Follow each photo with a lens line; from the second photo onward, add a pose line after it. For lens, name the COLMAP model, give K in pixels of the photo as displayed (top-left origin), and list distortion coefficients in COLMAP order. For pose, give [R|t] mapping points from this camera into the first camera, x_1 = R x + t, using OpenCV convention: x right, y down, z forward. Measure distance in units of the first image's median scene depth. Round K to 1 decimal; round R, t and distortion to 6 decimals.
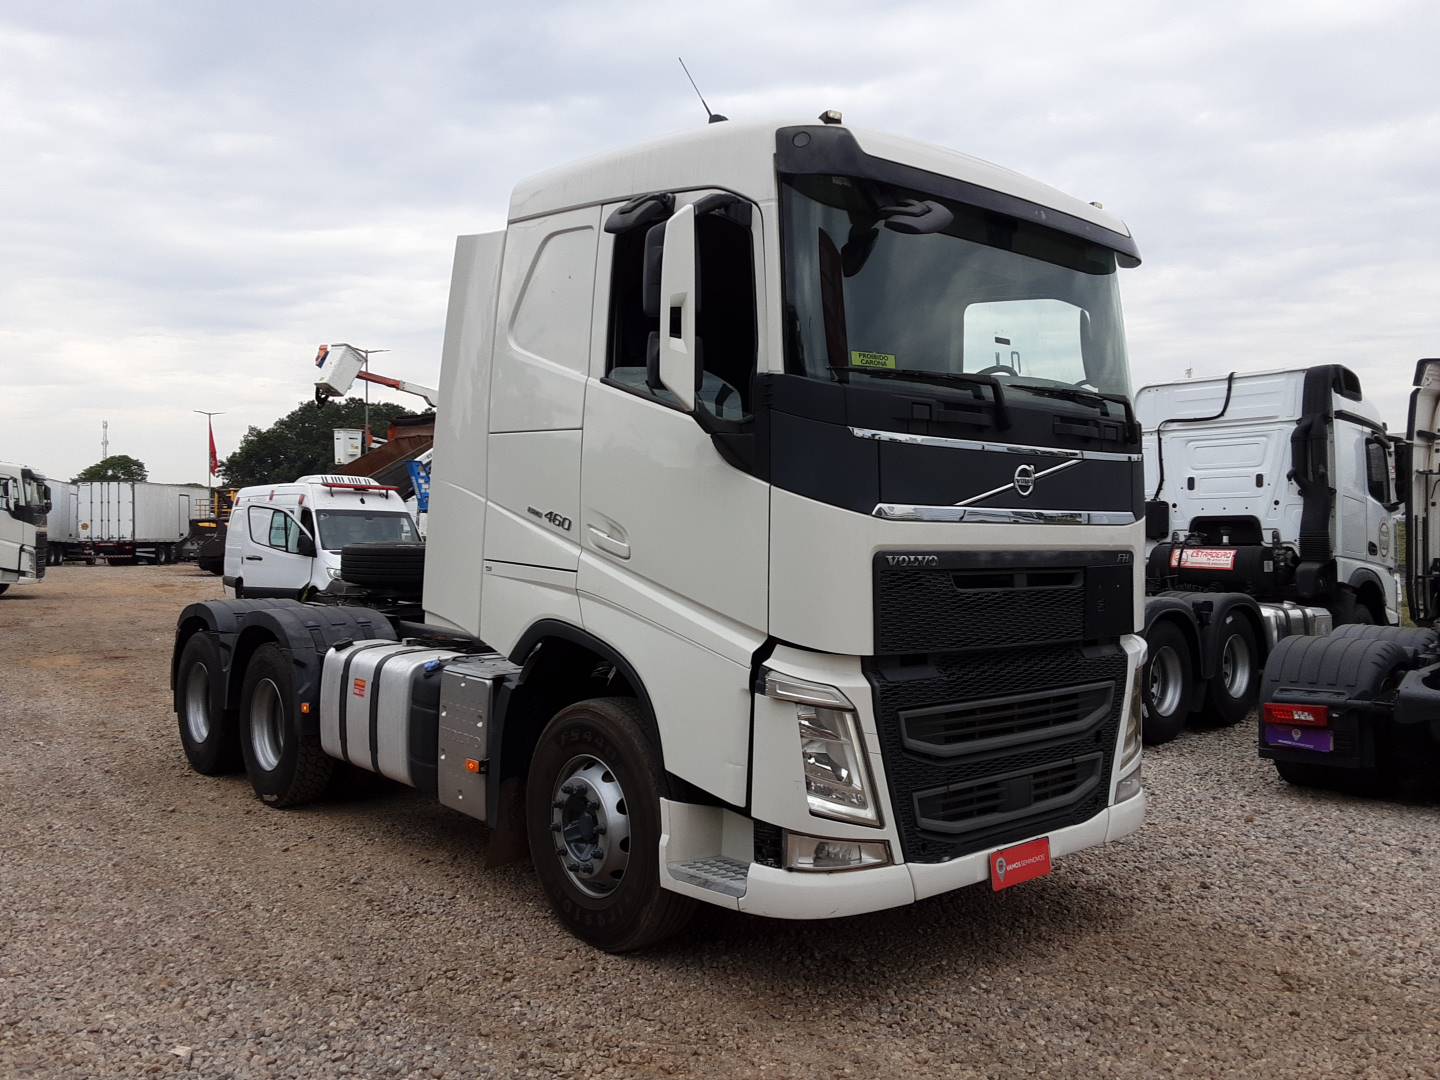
lens RADIAL K [[1157.1, 0, 720.0], [0, 1157.1, 540.0], [0, 0, 1]] dist [0.141962, -0.222411]
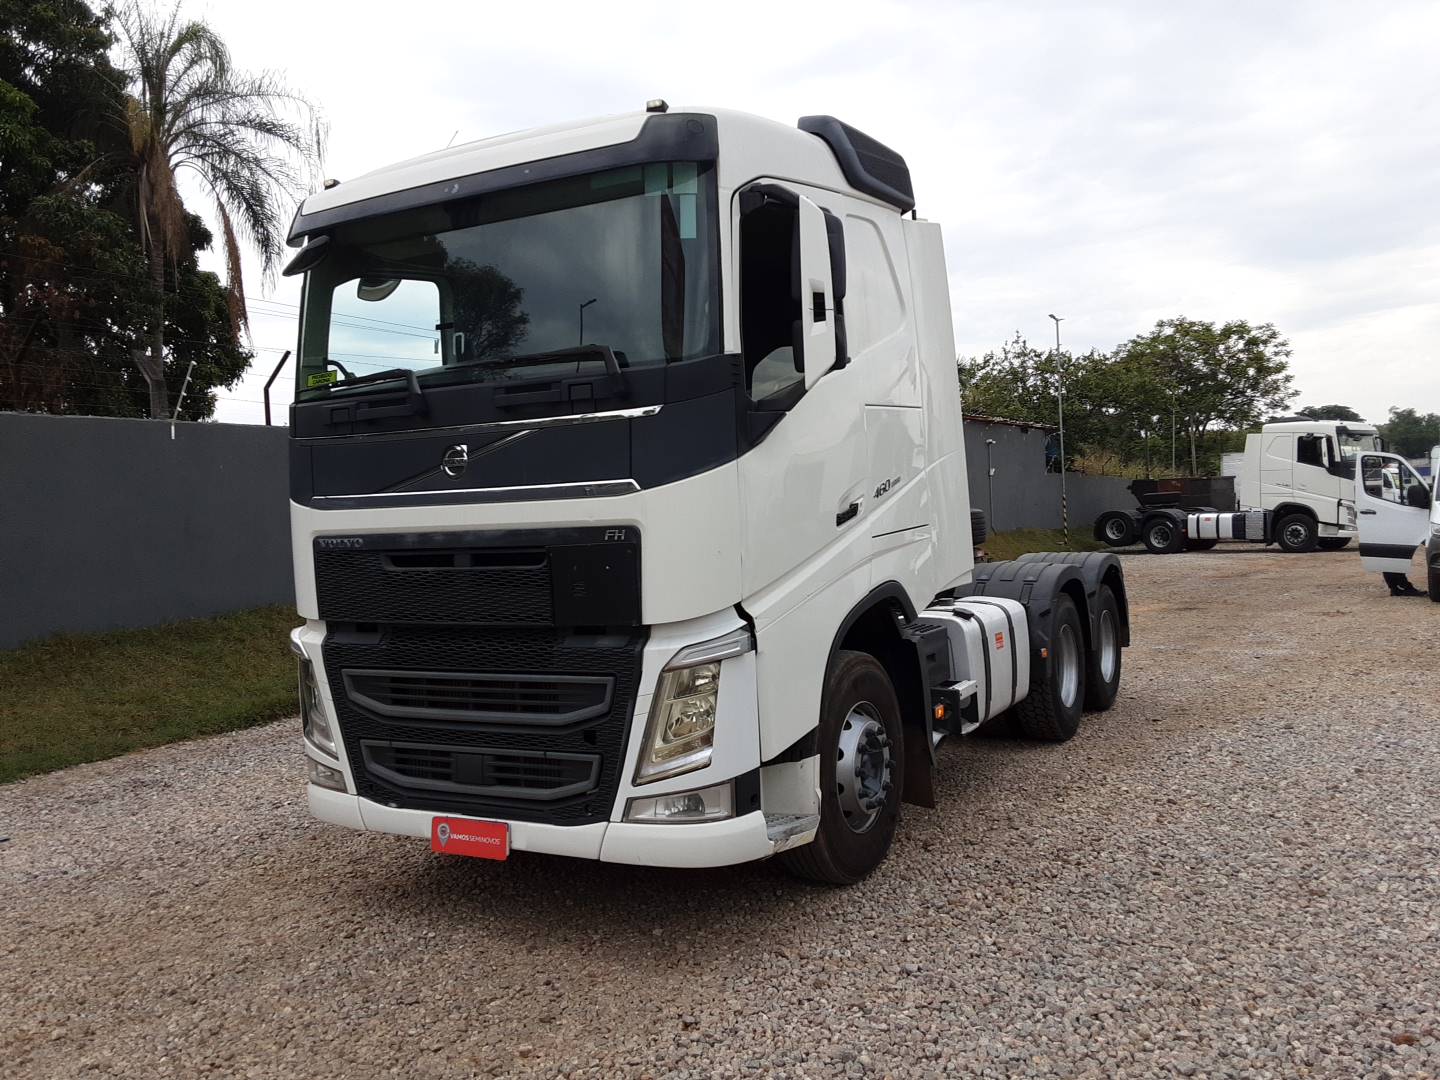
lens RADIAL K [[1157.1, 0, 720.0], [0, 1157.1, 540.0], [0, 0, 1]] dist [0.141962, -0.222411]
pose [[0.323890, 0.003310, -0.946089, 1.338396], [0.038479, 0.999120, 0.016669, 0.009176], [0.945312, -0.041804, 0.323477, 0.923196]]
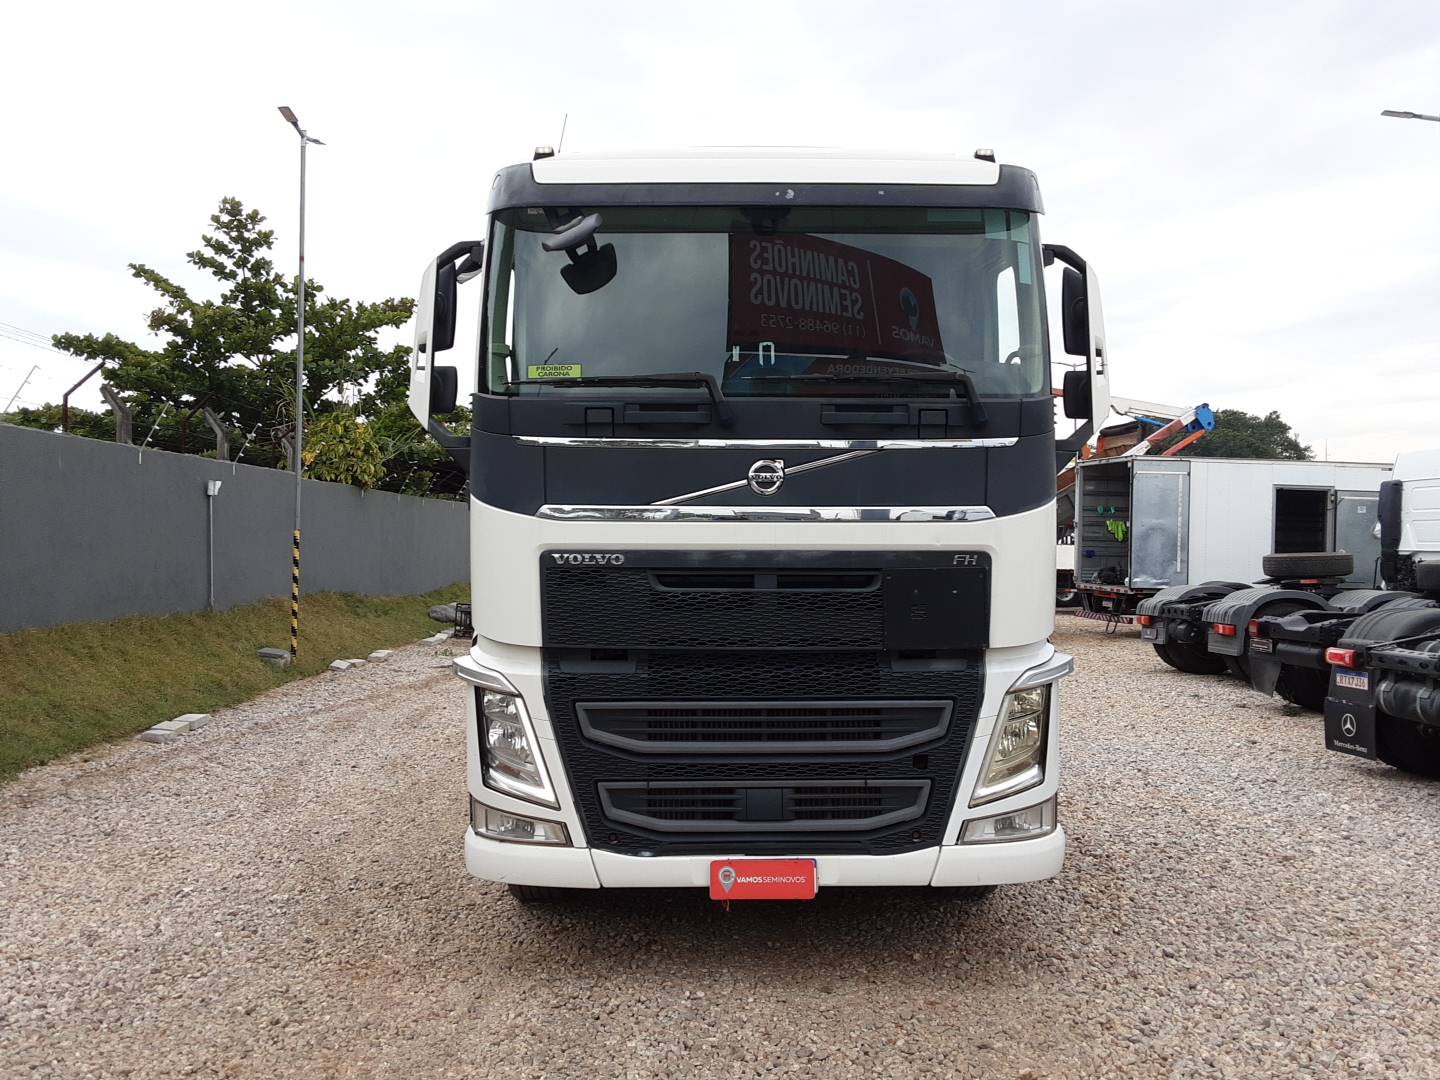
lens RADIAL K [[1157.1, 0, 720.0], [0, 1157.1, 540.0], [0, 0, 1]] dist [0.141962, -0.222411]
pose [[0.762816, -0.008079, -0.646565, 0.877349], [0.000340, 0.999927, -0.012093, 0.012686], [0.646616, 0.009005, 0.762763, 0.263929]]
